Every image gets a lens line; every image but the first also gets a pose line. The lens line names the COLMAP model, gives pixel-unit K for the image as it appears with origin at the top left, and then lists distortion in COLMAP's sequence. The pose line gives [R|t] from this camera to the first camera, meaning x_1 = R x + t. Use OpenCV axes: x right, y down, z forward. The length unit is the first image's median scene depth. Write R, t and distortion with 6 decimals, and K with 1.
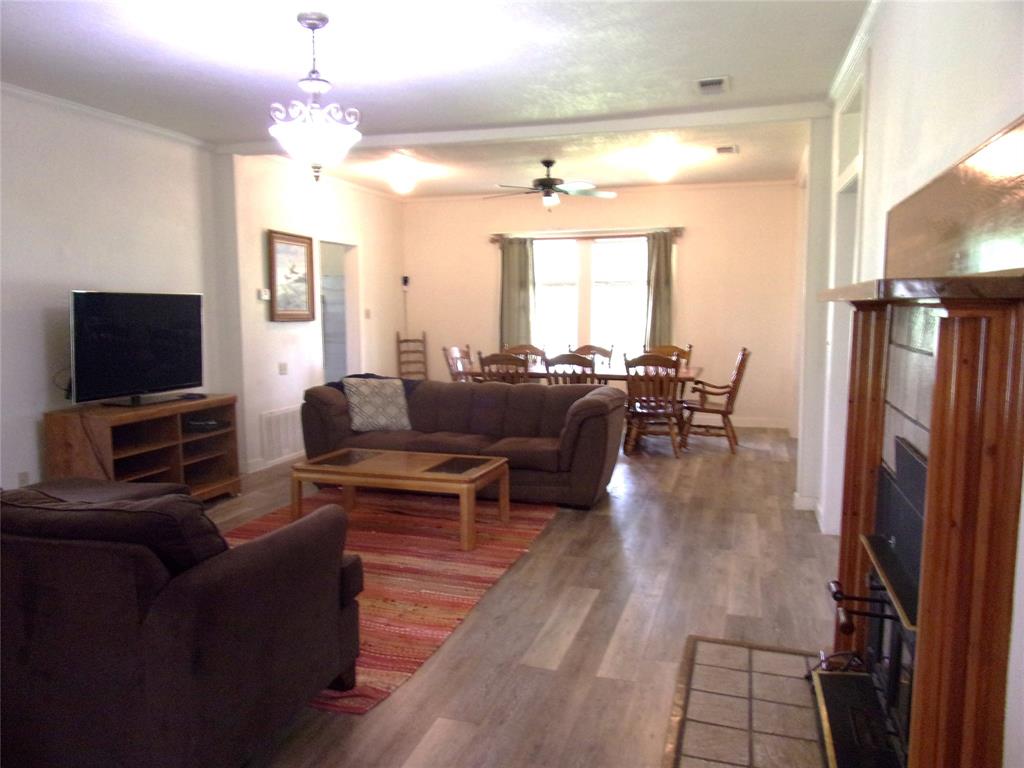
lens RADIAL K [[754.4, 0, 512.0], [0, 754.4, 384.0], [0, 0, 1]] dist [-0.022714, 0.005746]
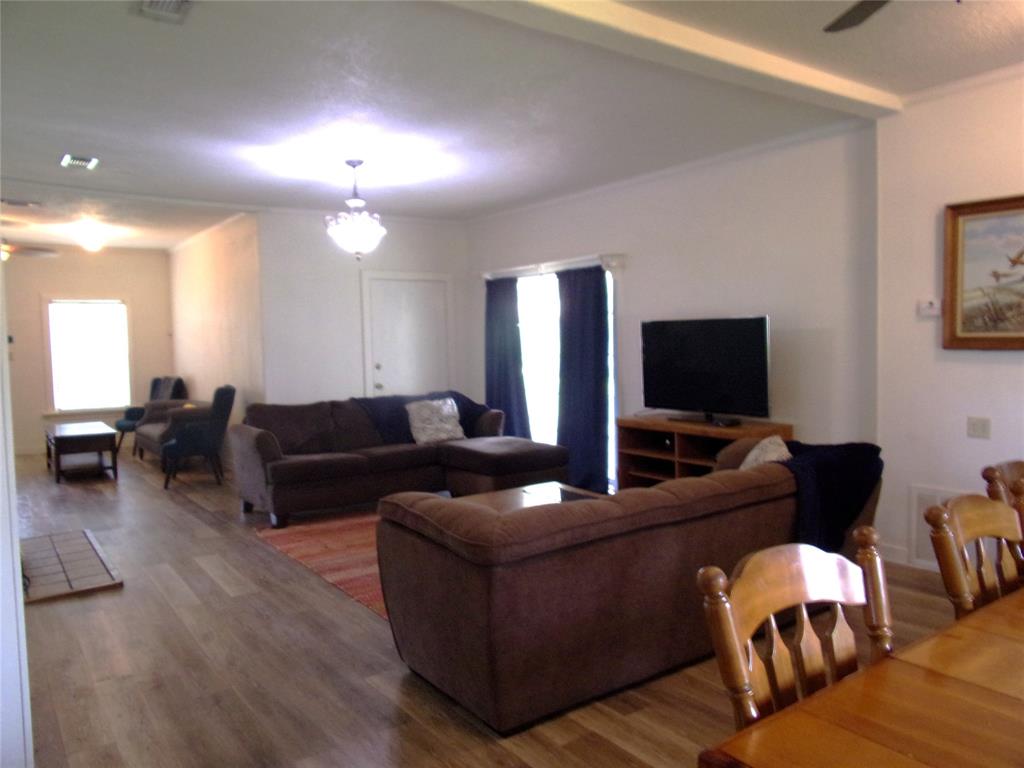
lens RADIAL K [[754.4, 0, 512.0], [0, 754.4, 384.0], [0, 0, 1]] dist [-0.022714, 0.005746]
pose [[-0.600493, 0.067838, -0.796747, 0.577049], [-0.055730, 0.990422, 0.126330, -0.160499], [0.797686, 0.120263, -0.590961, 1.536112]]
